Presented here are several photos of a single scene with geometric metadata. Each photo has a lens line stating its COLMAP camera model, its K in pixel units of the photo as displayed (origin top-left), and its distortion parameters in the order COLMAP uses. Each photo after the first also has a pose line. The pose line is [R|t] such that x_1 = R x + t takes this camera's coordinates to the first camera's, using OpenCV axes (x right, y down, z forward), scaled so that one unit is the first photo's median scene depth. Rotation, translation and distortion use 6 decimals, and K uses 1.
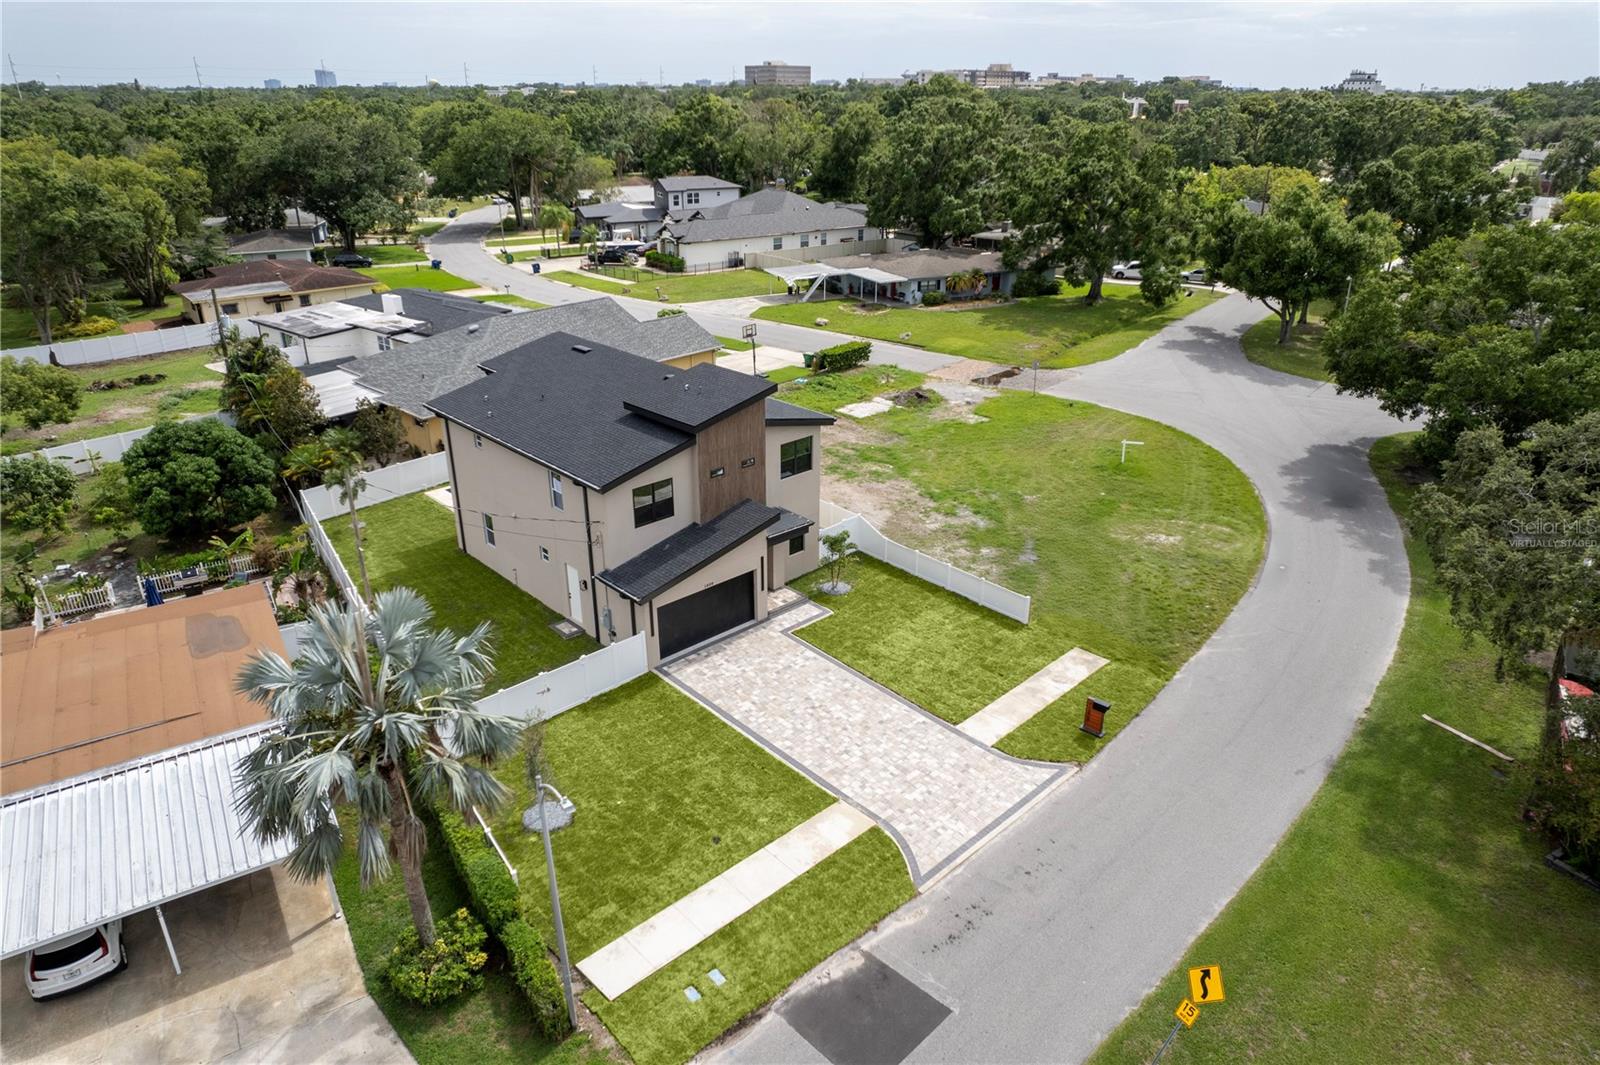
lens RADIAL K [[1019.1, 0, 804.4], [0, 1019.1, 532.5], [0, 0, 1]] dist [-0.069037, 0.060504]
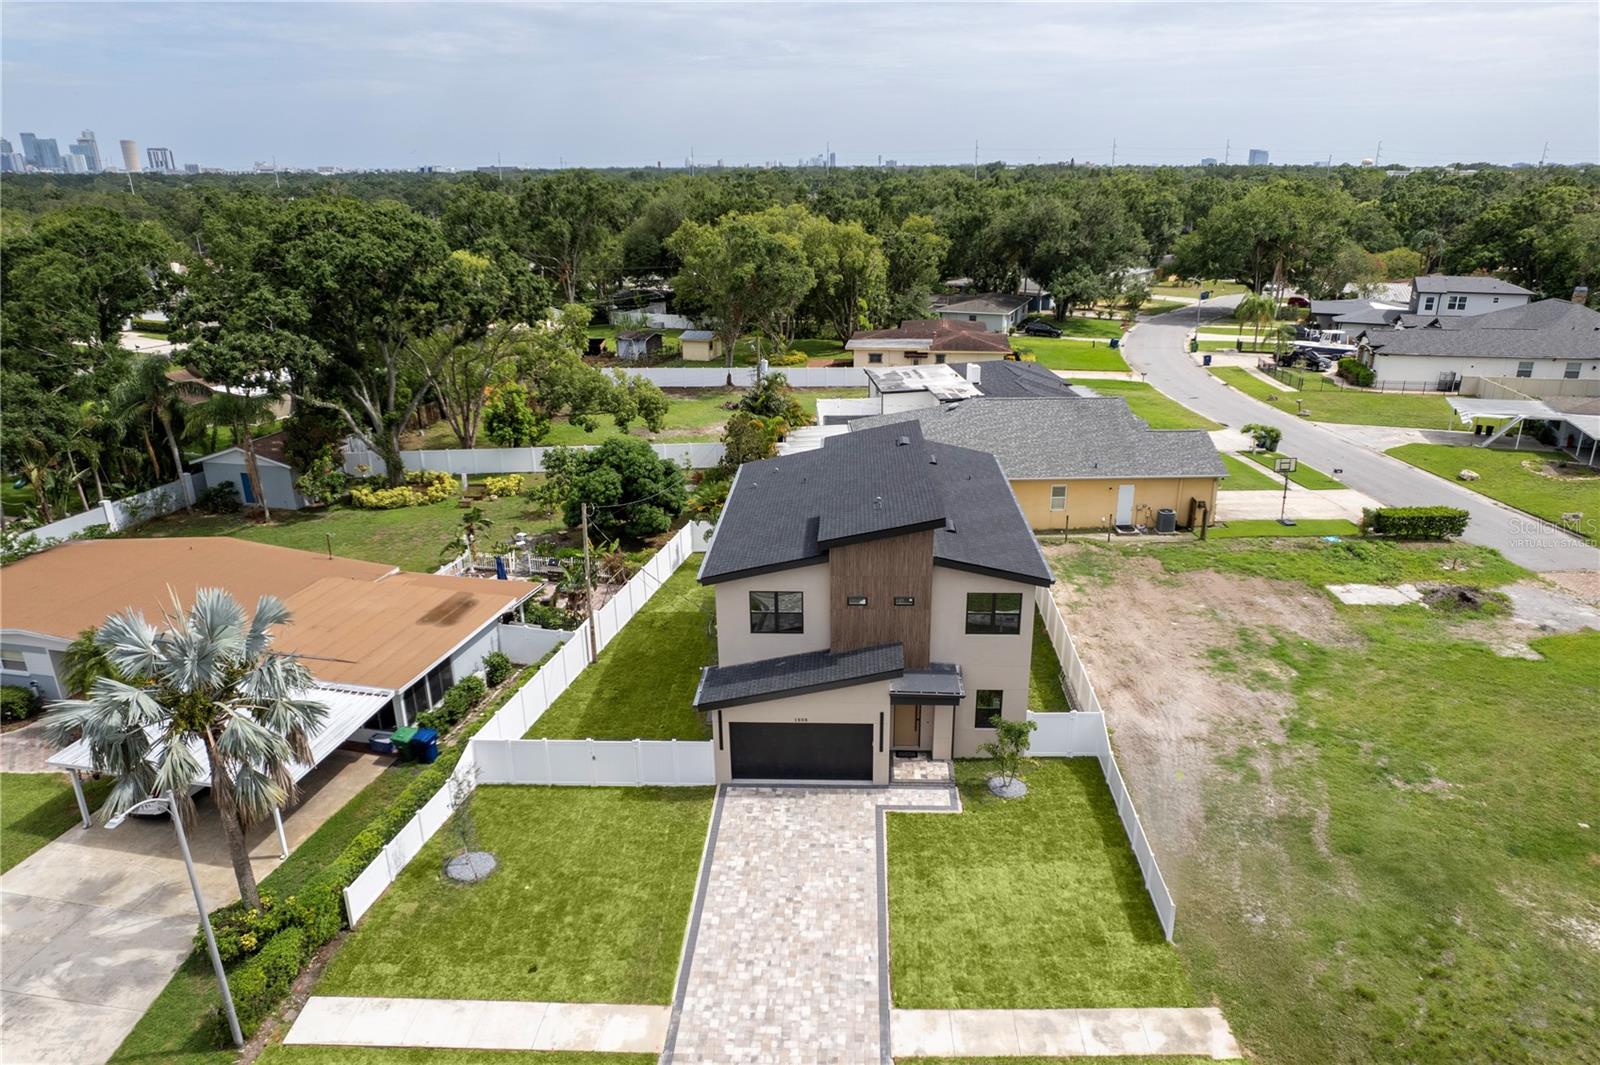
lens RADIAL K [[1046.0, 0, 827.0], [0, 1046.0, 552.9], [0, 0, 1]] dist [-0.060840, 0.042260]
pose [[0.704821, 0.241052, -0.667175, 0.276937], [-0.280220, 0.958616, 0.050319, -0.078529], [0.651694, 0.151489, 0.743200, 0.183186]]
